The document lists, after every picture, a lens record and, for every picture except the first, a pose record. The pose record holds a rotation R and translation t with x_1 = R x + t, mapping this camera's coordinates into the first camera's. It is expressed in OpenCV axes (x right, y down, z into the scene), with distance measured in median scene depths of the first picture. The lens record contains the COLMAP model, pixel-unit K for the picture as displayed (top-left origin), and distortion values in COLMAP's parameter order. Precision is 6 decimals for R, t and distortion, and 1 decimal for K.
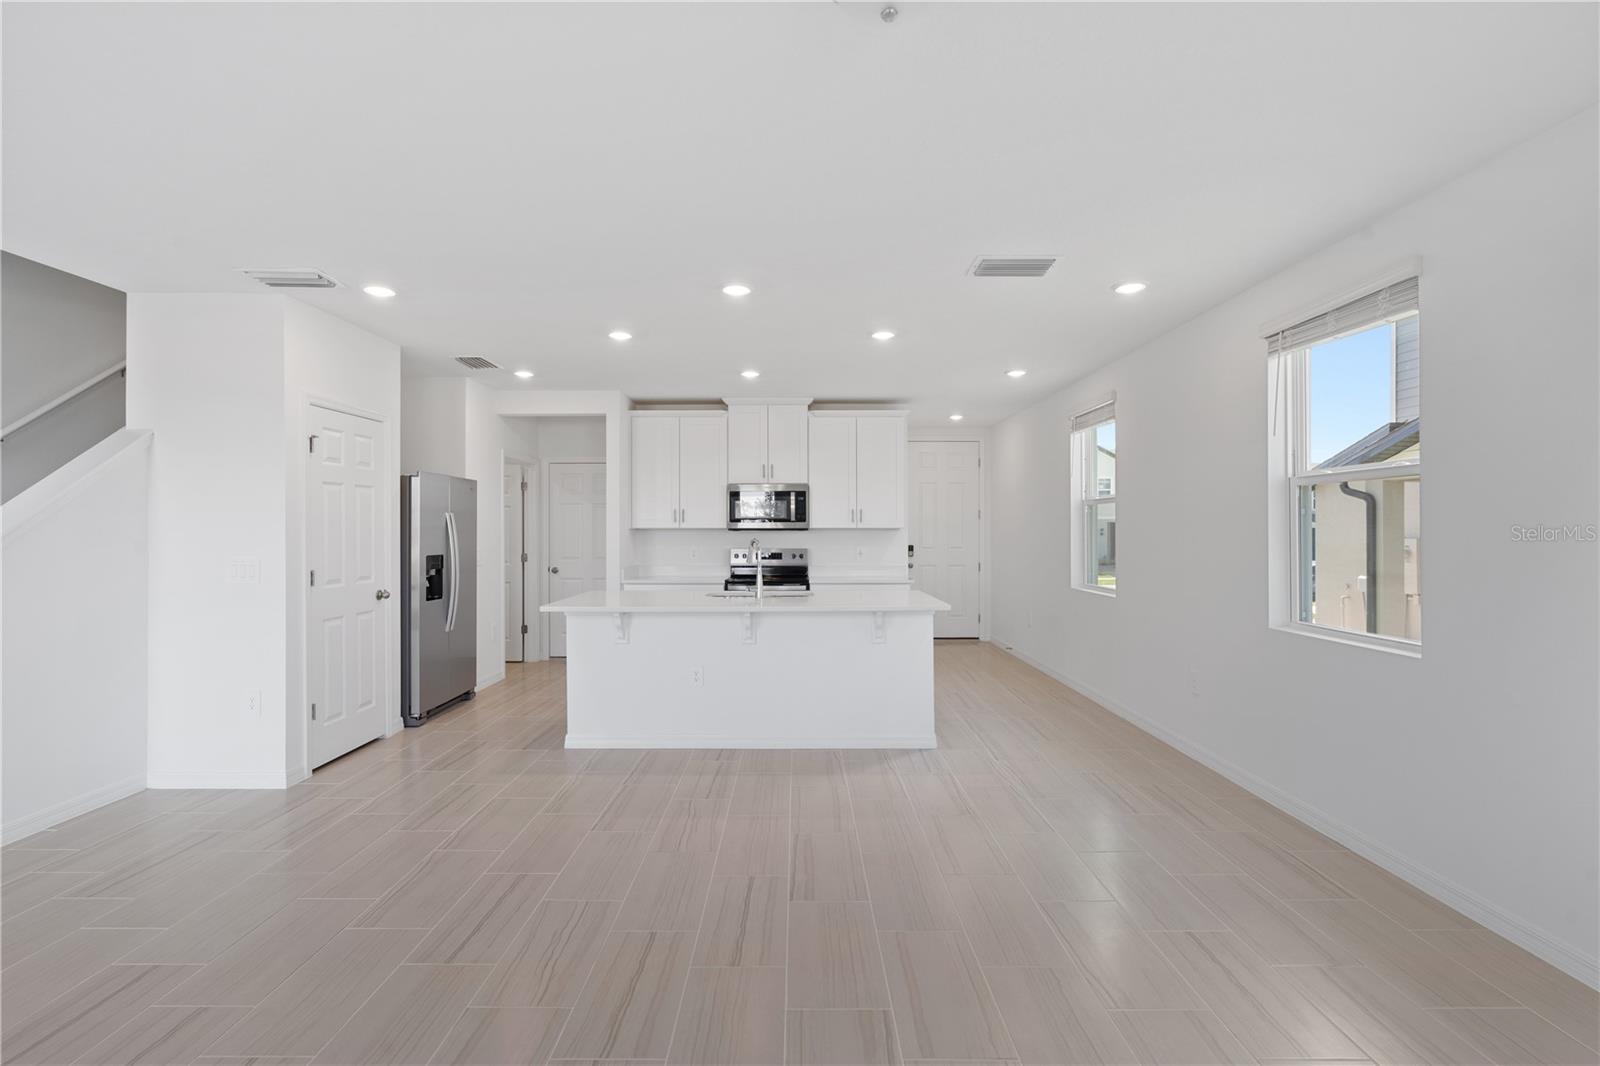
lens RADIAL K [[736.5, 0, 800.0], [0, 736.5, 533.0], [0, 0, 1]] dist [0.002698, 0.000174]
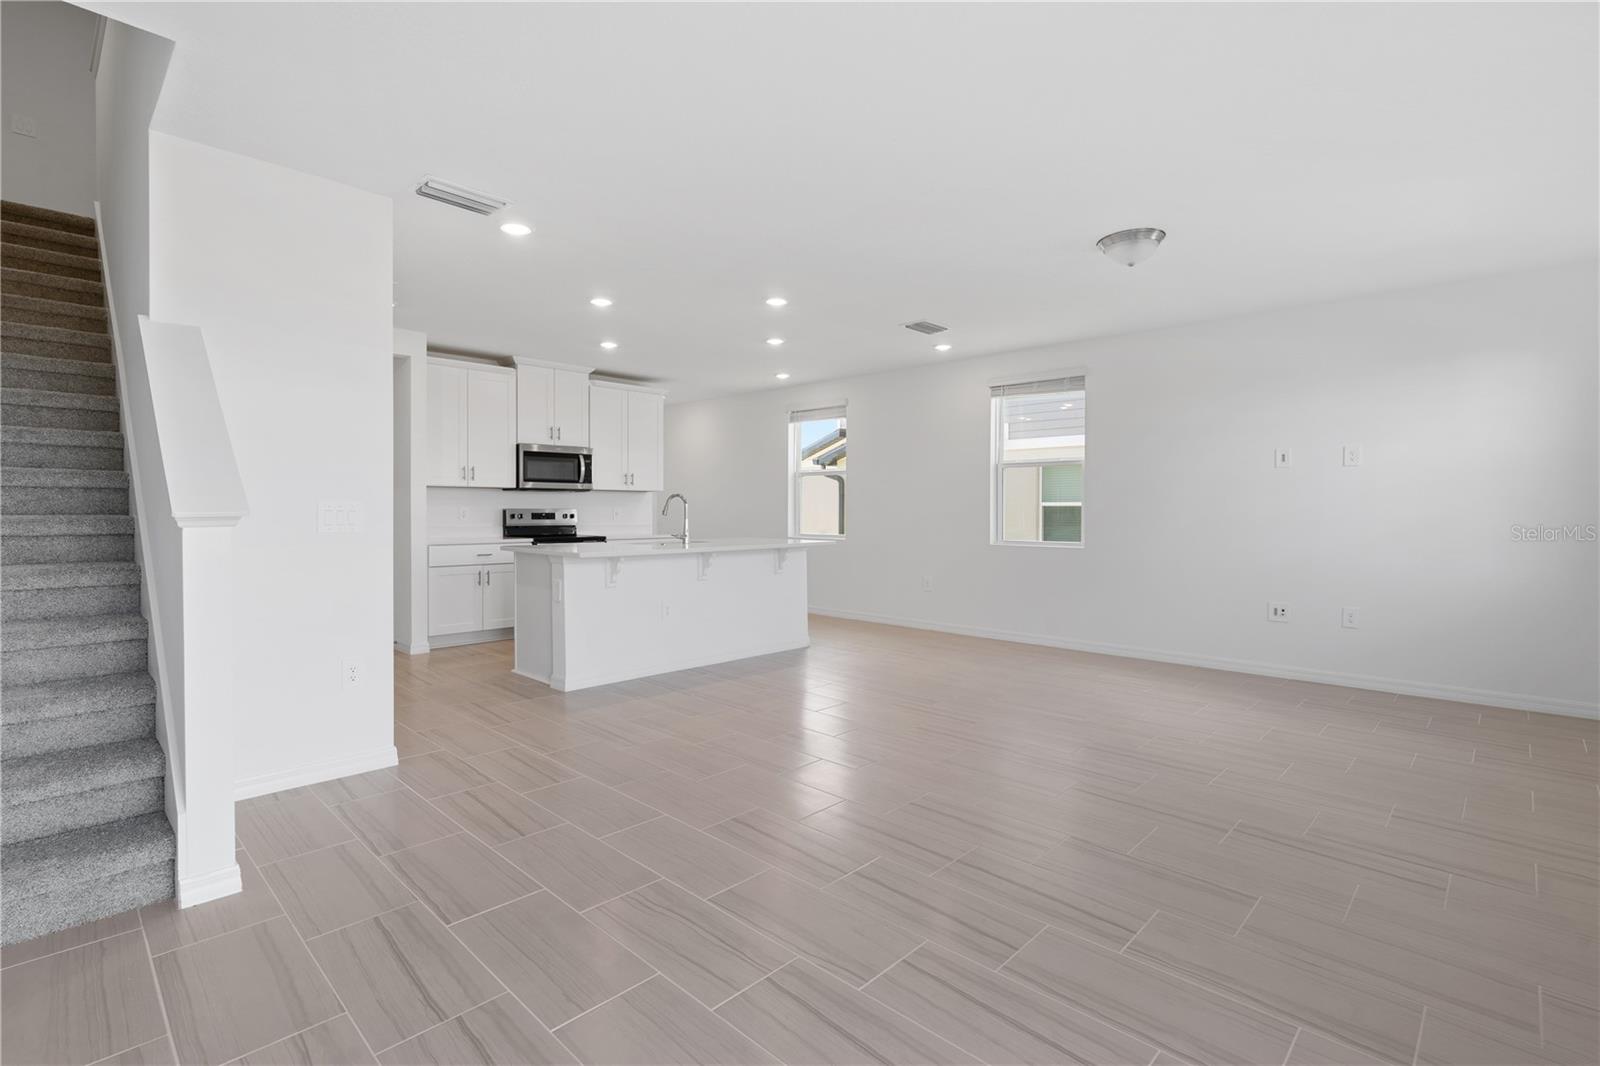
lens RADIAL K [[756.1, 0, 798.5], [0, 756.1, 524.0], [0, 0, 1]] dist [-0.000433, 0.000026]
pose [[0.700804, -0.011892, 0.713255, -0.564193], [-0.003923, 0.999782, 0.020524, 0.019941], [-0.713343, -0.017182, 0.700605, 0.012398]]
